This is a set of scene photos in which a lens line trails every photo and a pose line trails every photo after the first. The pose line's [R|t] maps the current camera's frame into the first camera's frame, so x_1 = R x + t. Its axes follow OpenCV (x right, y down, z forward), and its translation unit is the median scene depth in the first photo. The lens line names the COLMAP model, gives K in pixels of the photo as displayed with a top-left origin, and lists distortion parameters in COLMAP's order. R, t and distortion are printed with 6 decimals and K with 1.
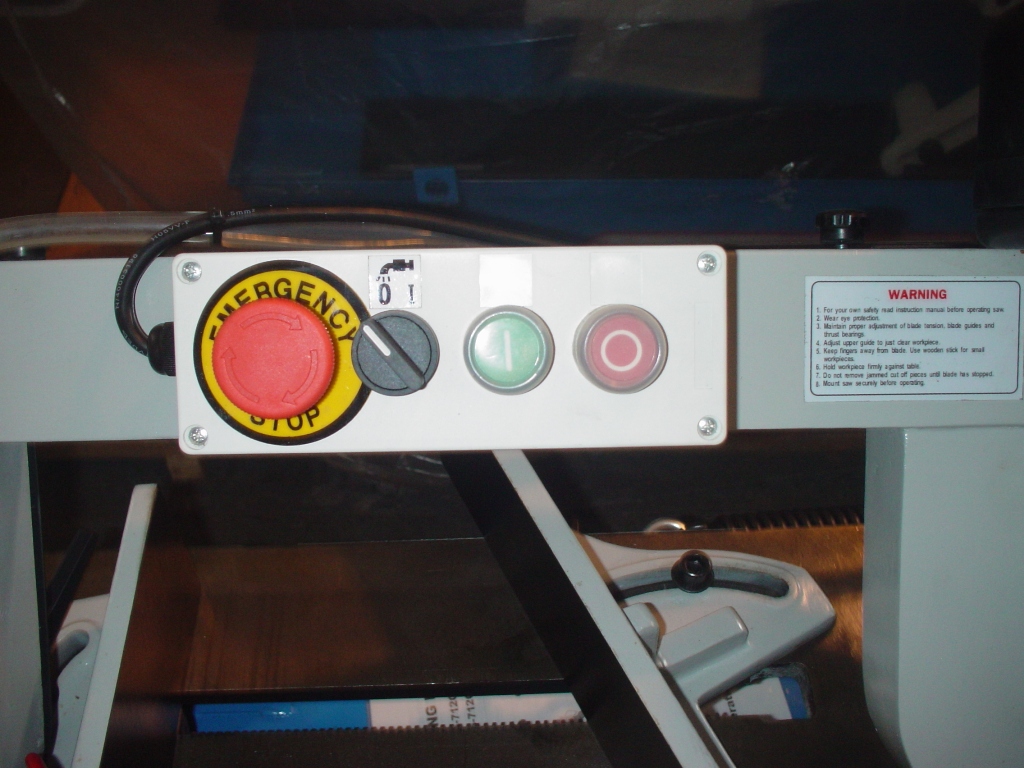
lens RADIAL K [[1120.0, 0, 512.0], [0, 1120.0, 384.0], [0, 0, 1]] dist [-0.081276, -0.000566]
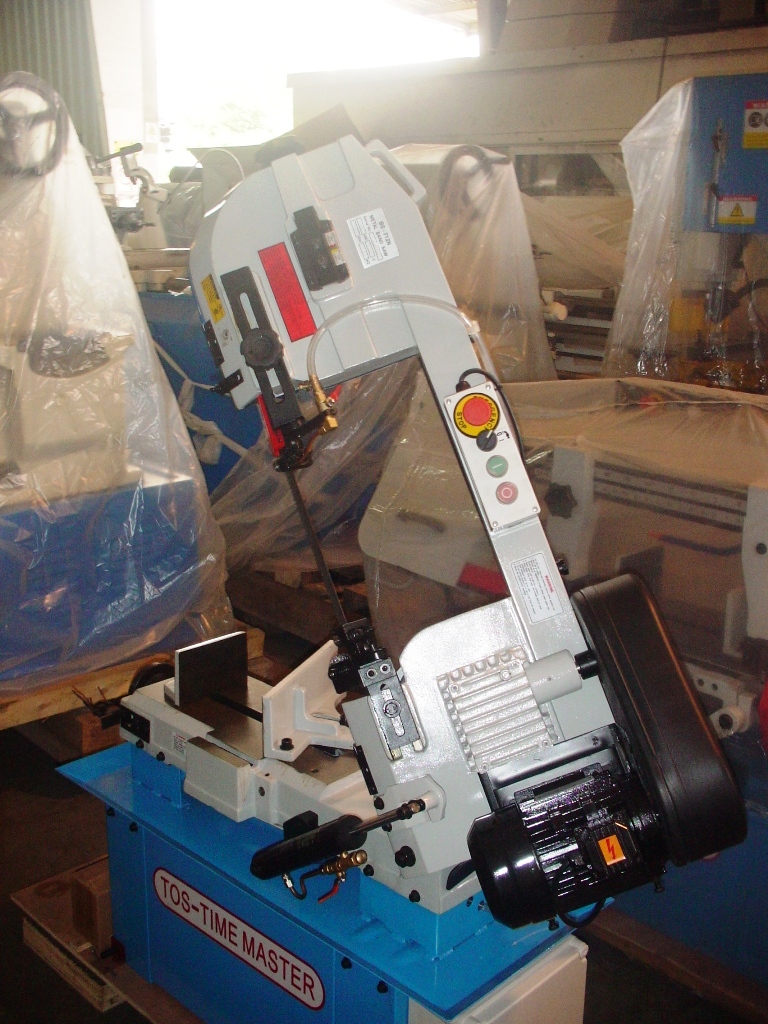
lens RADIAL K [[1120.0, 0, 384.0], [0, 1120.0, 512.0], [0, 0, 1]] dist [-0.081276, -0.000566]
pose [[0.325716, 0.932985, -0.153126, 0.610868], [-0.945441, 0.320182, -0.060212, 0.626195], [-0.007148, 0.164384, 0.986371, -2.826543]]
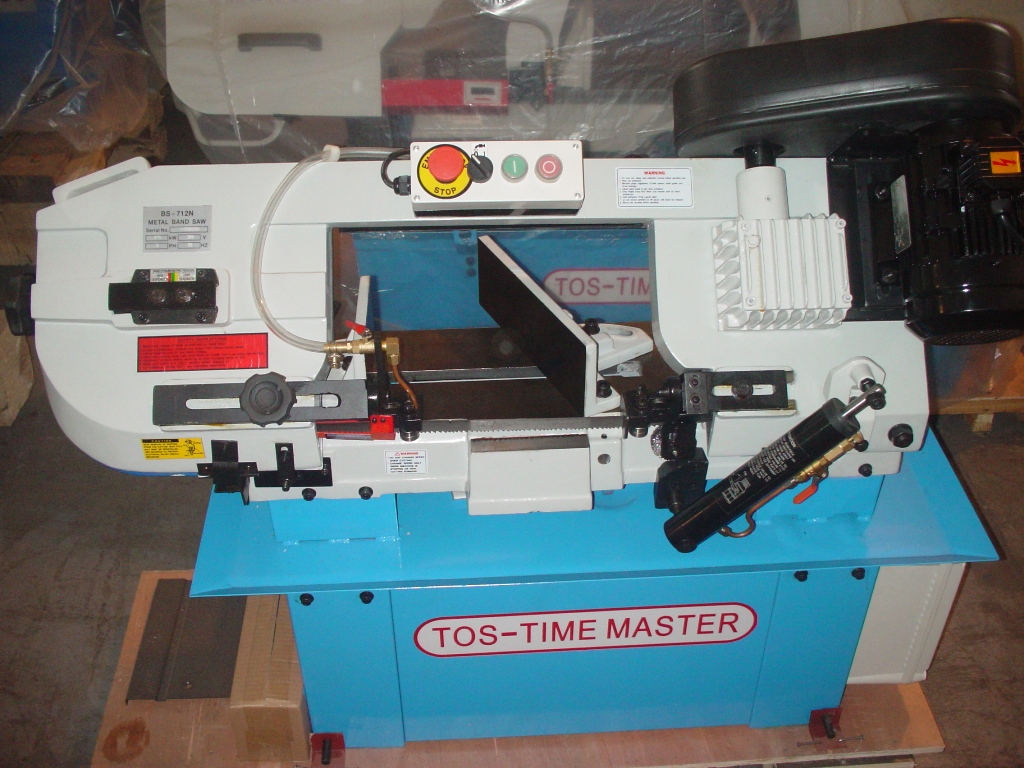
lens RADIAL K [[1120.0, 0, 512.0], [0, 1120.0, 384.0], [0, 0, 1]] dist [-0.081276, -0.000566]
pose [[0.999637, -0.014158, 0.022921, -0.092680], [0.018845, 0.975467, -0.219339, 1.275334], [-0.019253, 0.219692, 0.975379, -2.003976]]
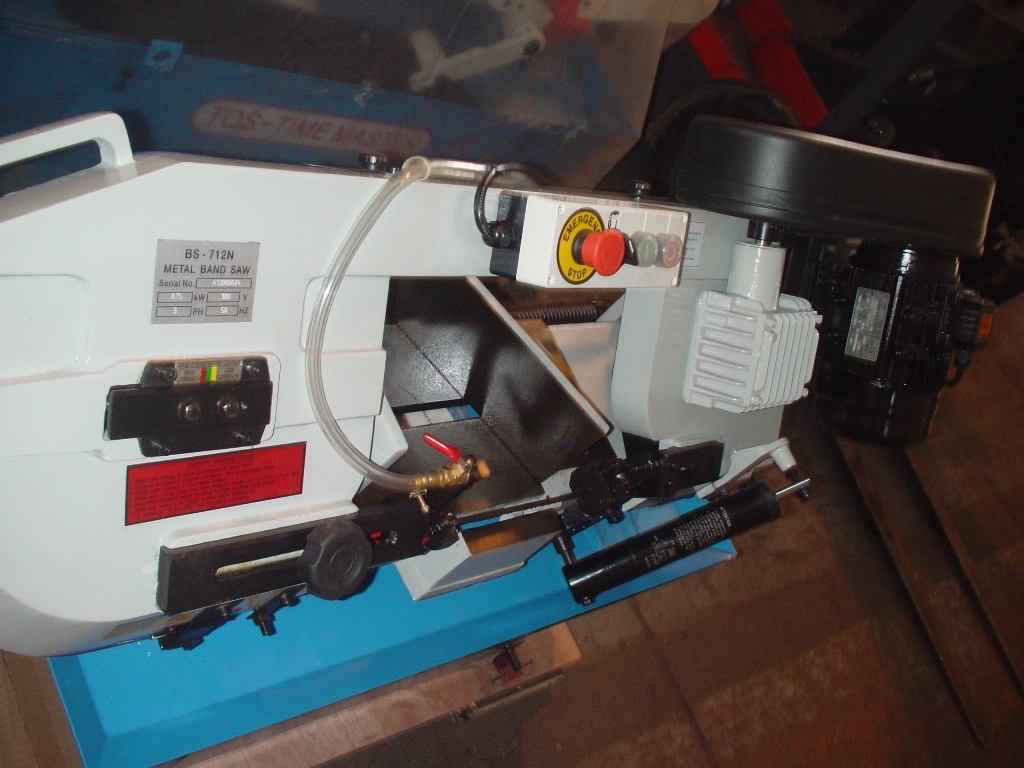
lens RADIAL K [[1120.0, 0, 512.0], [0, 1120.0, 384.0], [0, 0, 1]] dist [-0.081276, -0.000566]
pose [[0.687730, -0.040069, 0.724860, -2.028079], [-0.086214, 0.986902, 0.136352, -0.049601], [-0.720829, -0.156267, 0.675268, -0.542026]]
